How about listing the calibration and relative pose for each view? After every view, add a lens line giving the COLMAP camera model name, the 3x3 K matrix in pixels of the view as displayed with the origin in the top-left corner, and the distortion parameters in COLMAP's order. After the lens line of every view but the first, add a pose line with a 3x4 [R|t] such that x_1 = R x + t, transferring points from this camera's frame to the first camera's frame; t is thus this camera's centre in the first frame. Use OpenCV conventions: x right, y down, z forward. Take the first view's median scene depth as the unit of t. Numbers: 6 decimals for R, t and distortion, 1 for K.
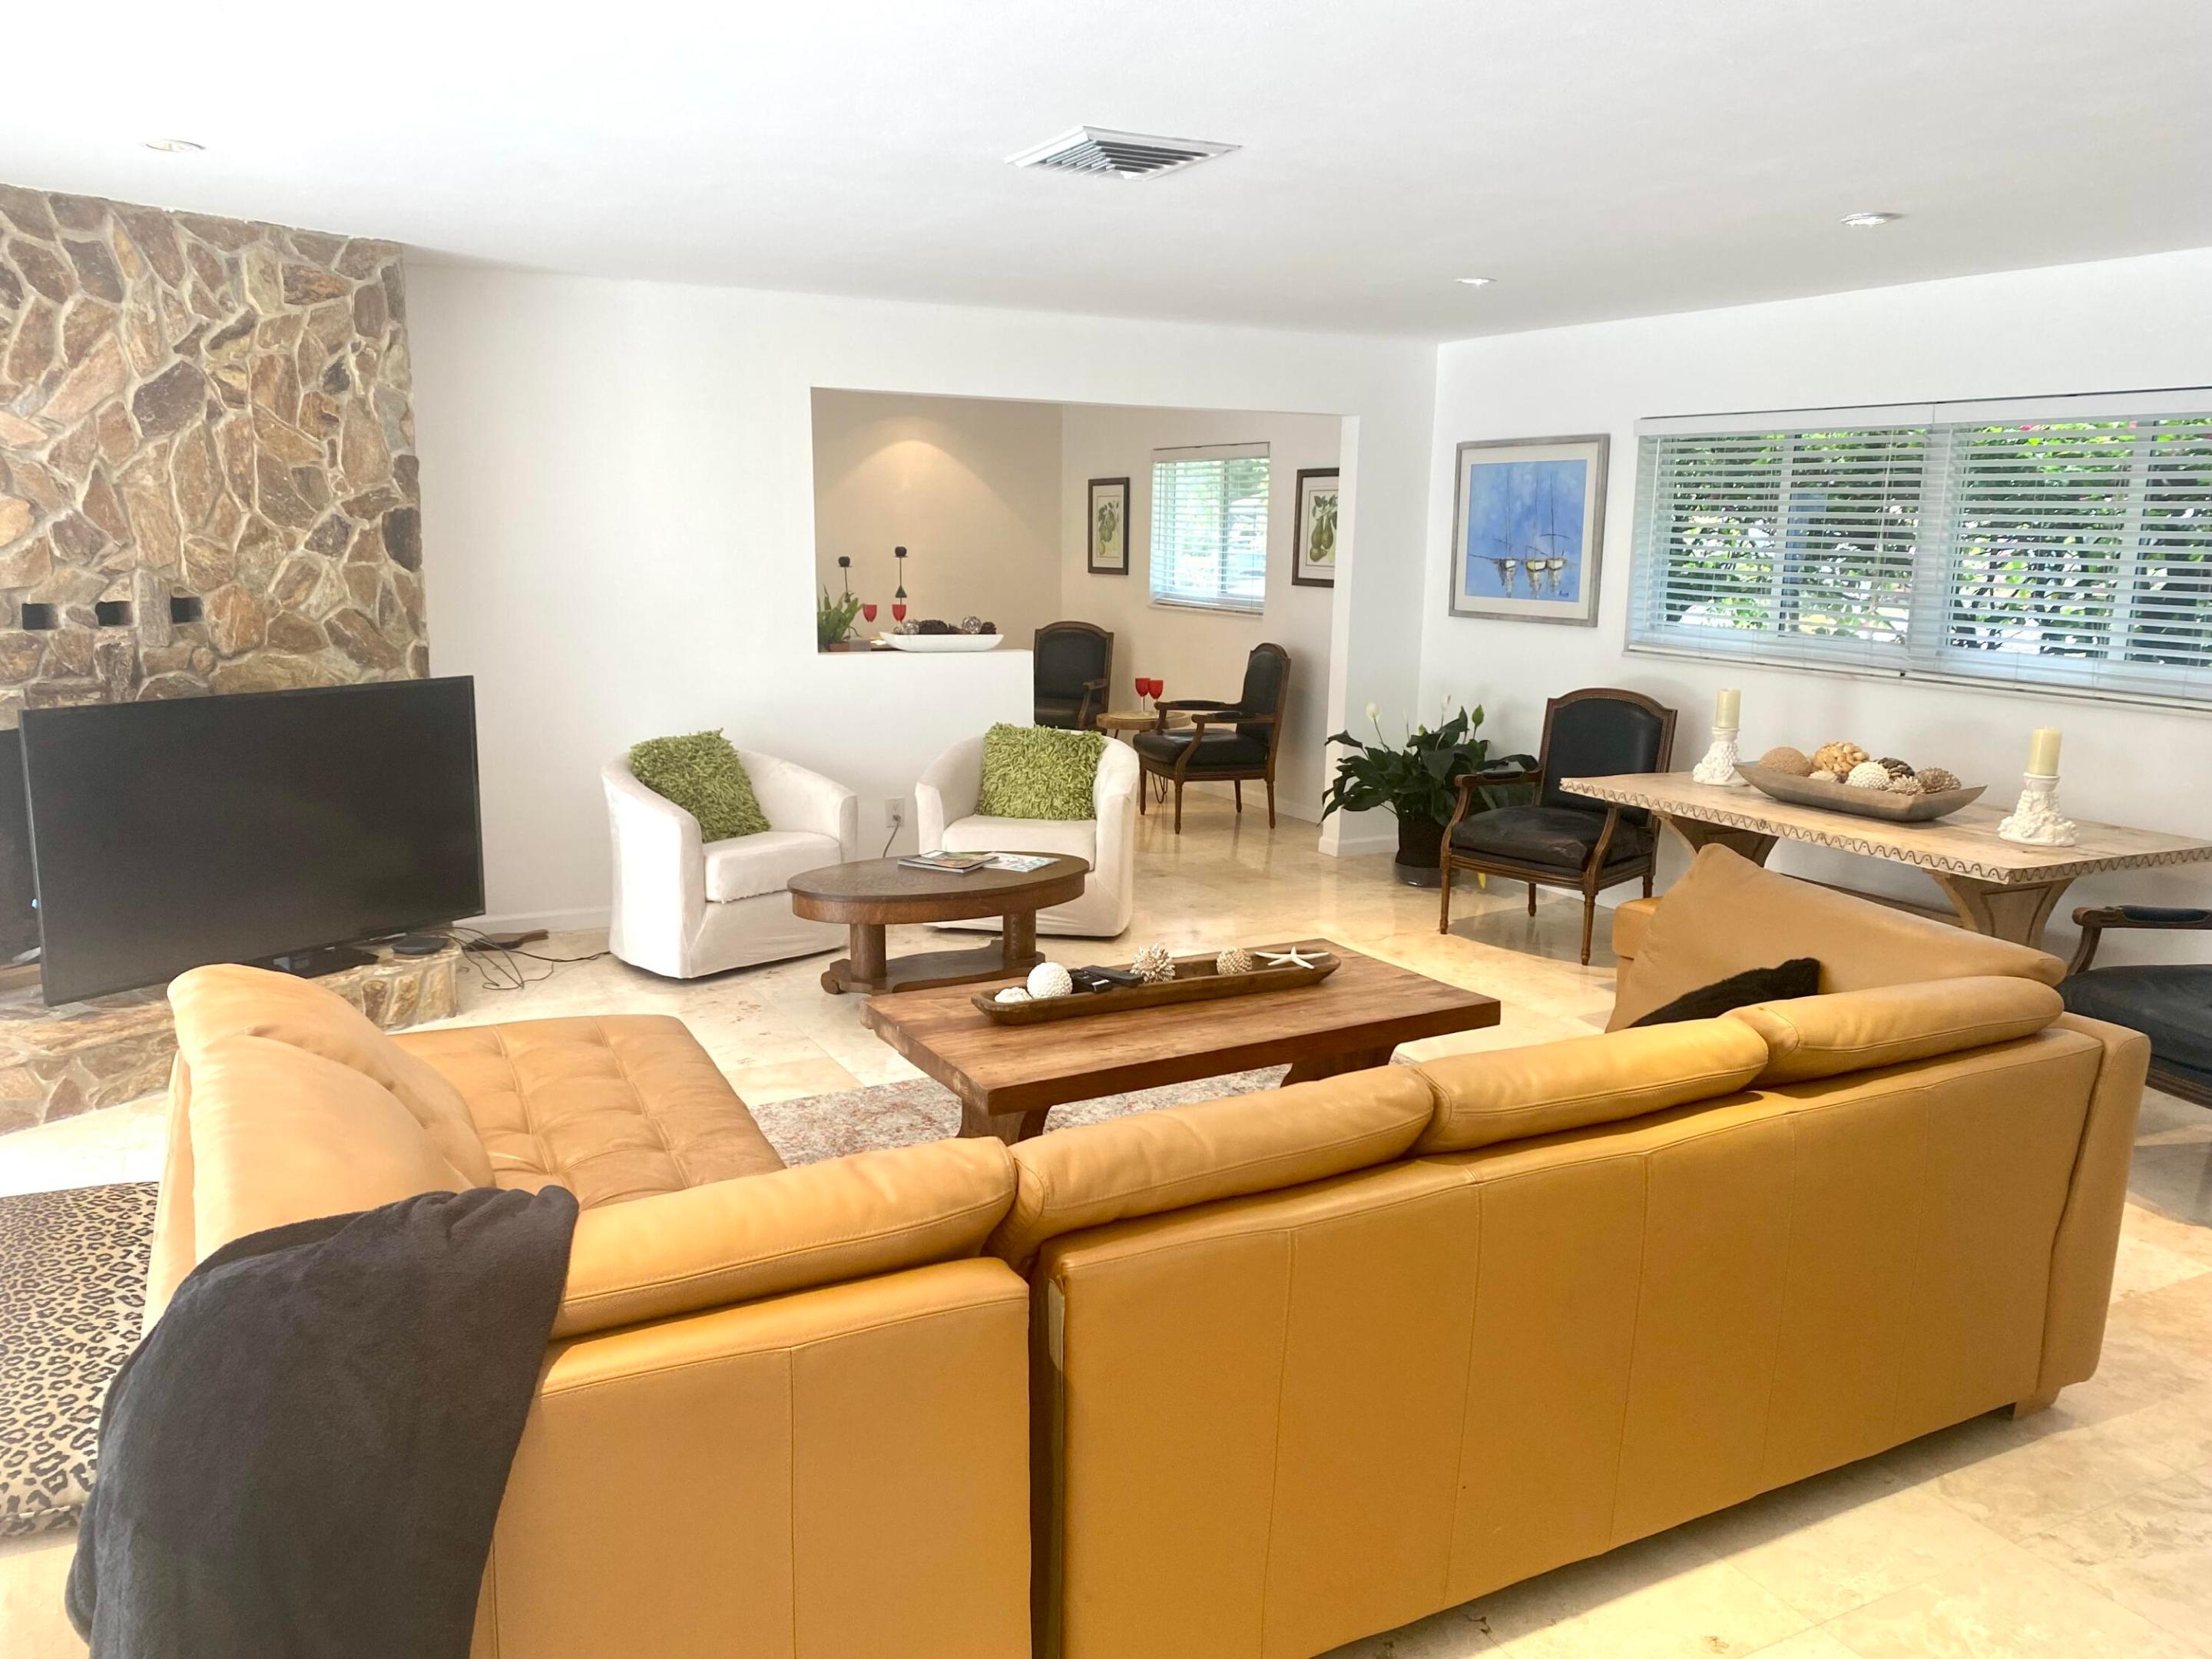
lens RADIAL K [[1697.4, 0, 1103.8], [0, 1697.4, 822.0], [0, 0, 1]] dist [0.056056, -0.058710]
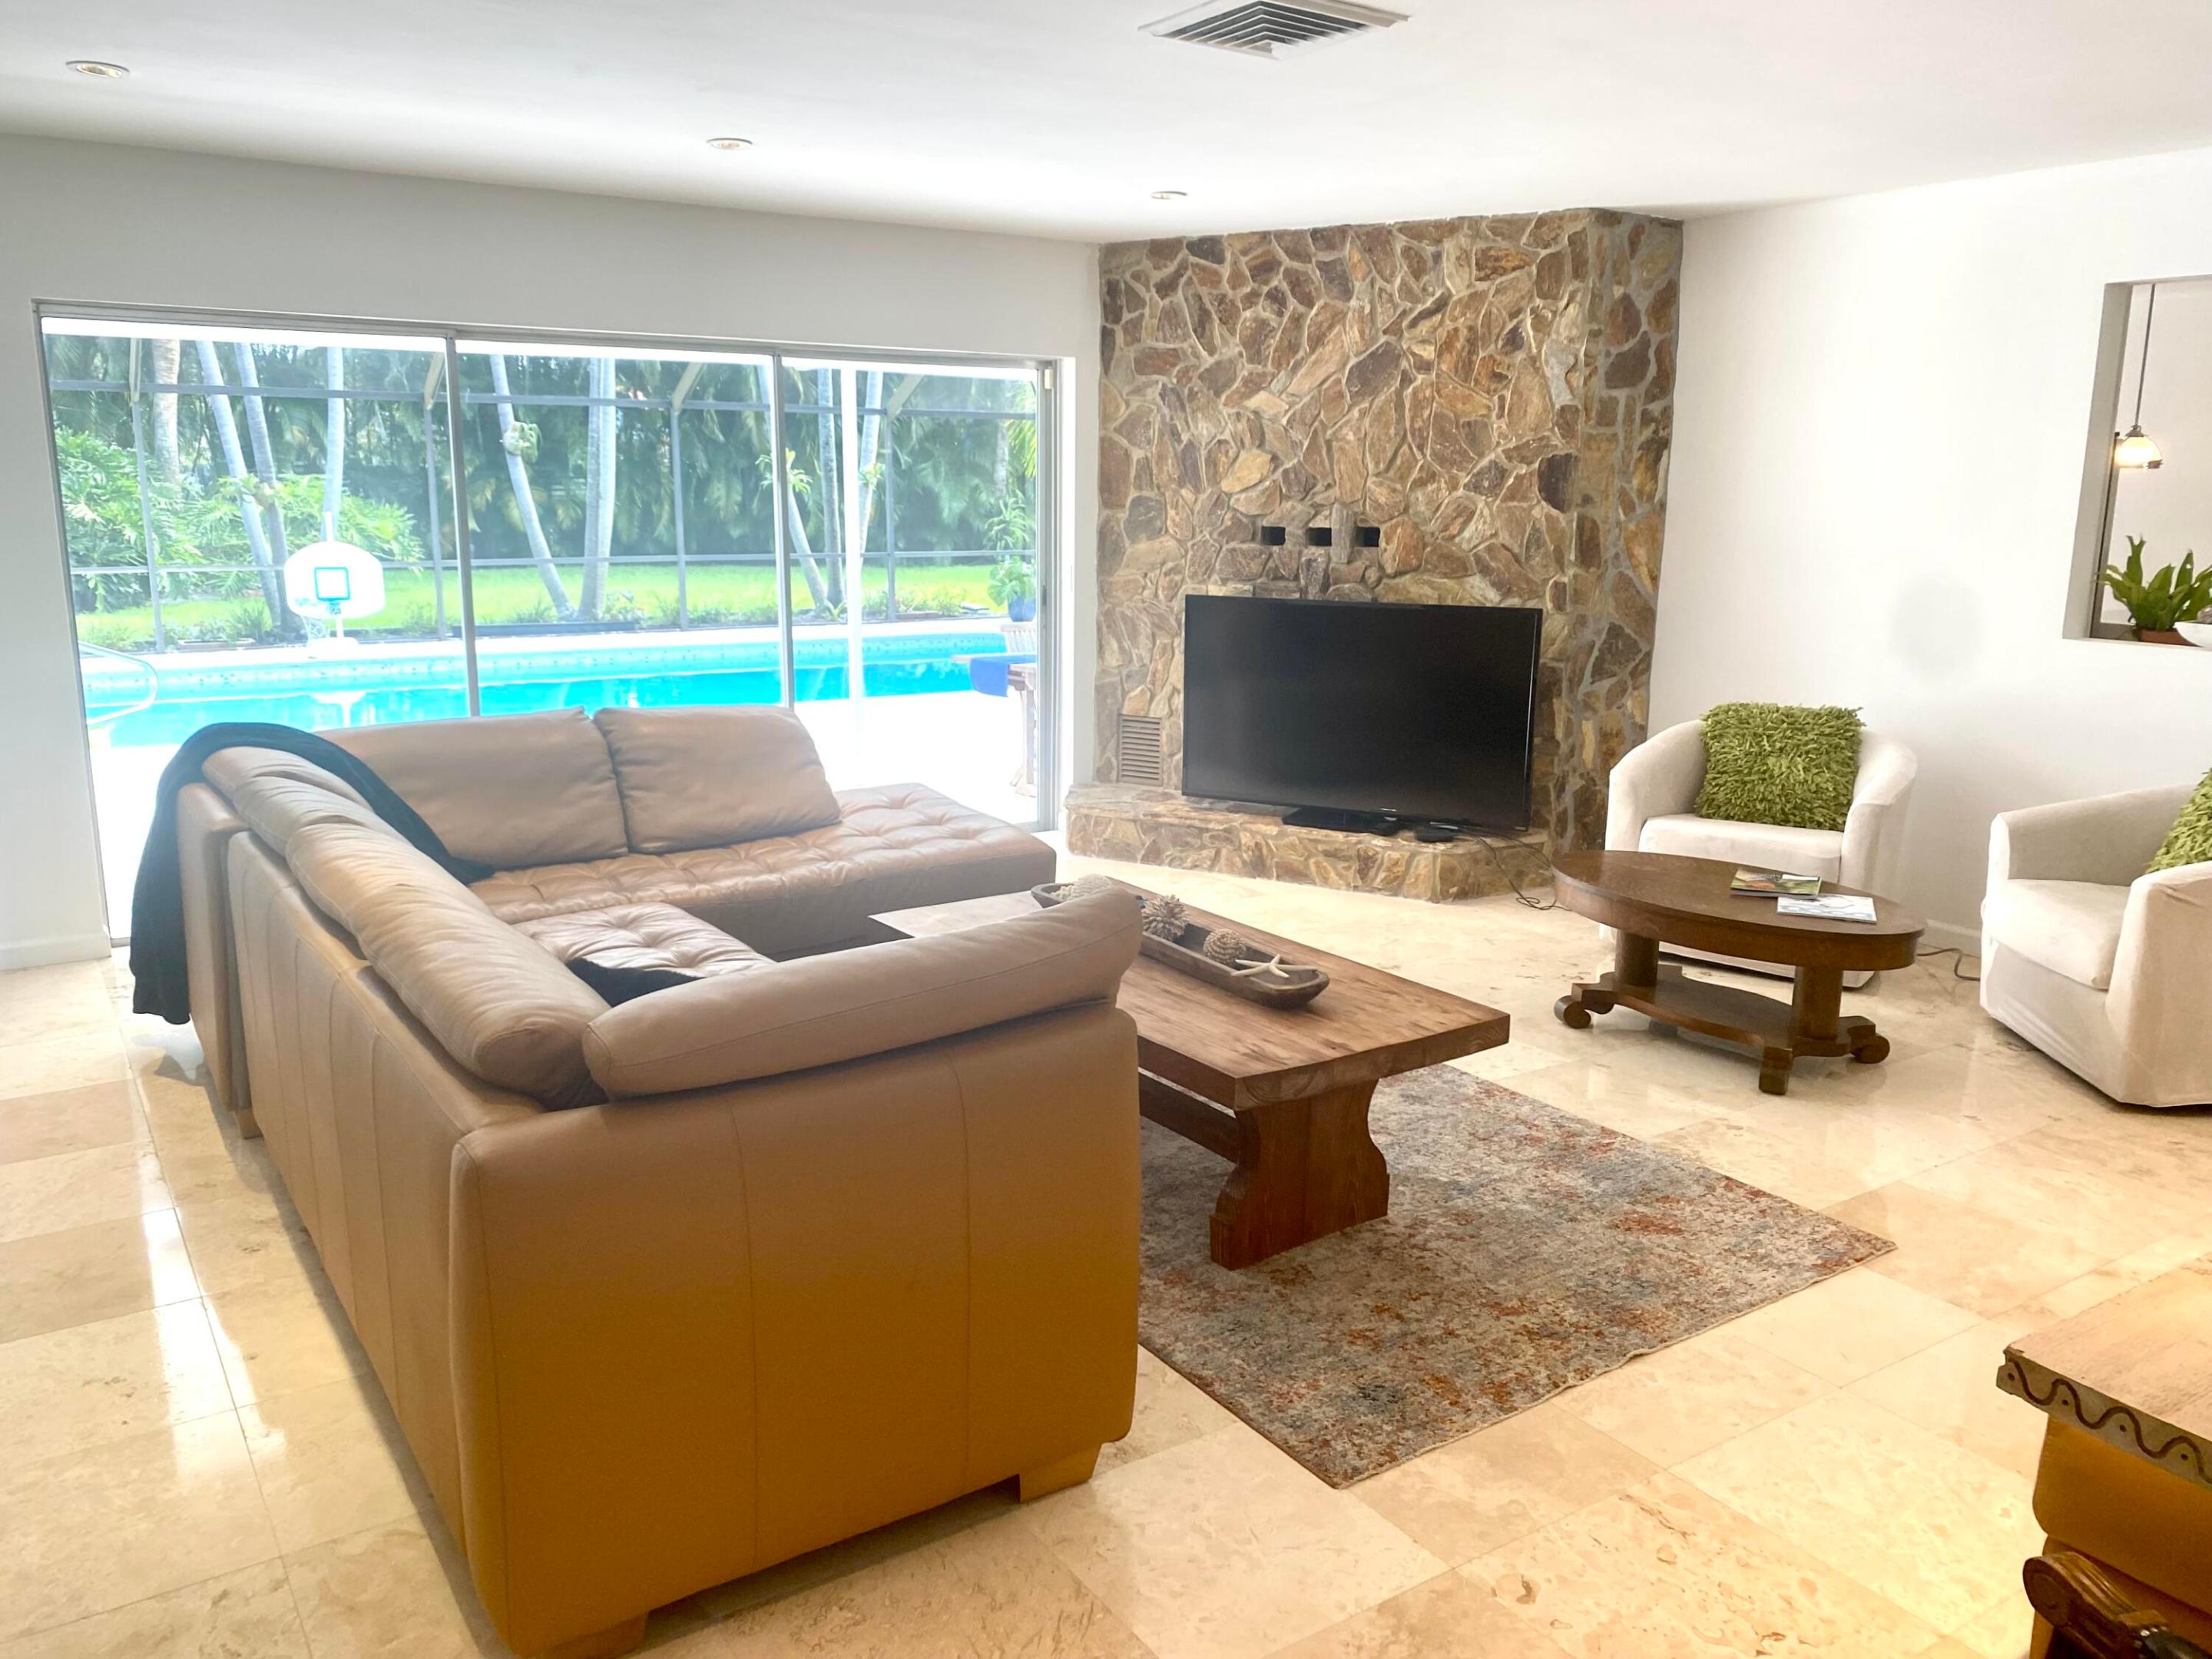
lens RADIAL K [[1697.4, 0, 1116.0], [0, 1697.4, 815.3], [0, 0, 1]] dist [0.056056, -0.058710]
pose [[0.127321, 0.181902, -0.975039, 0.723791], [-0.180573, 0.970862, 0.157543, -0.087079], [0.975286, 0.156007, 0.156458, 0.644187]]
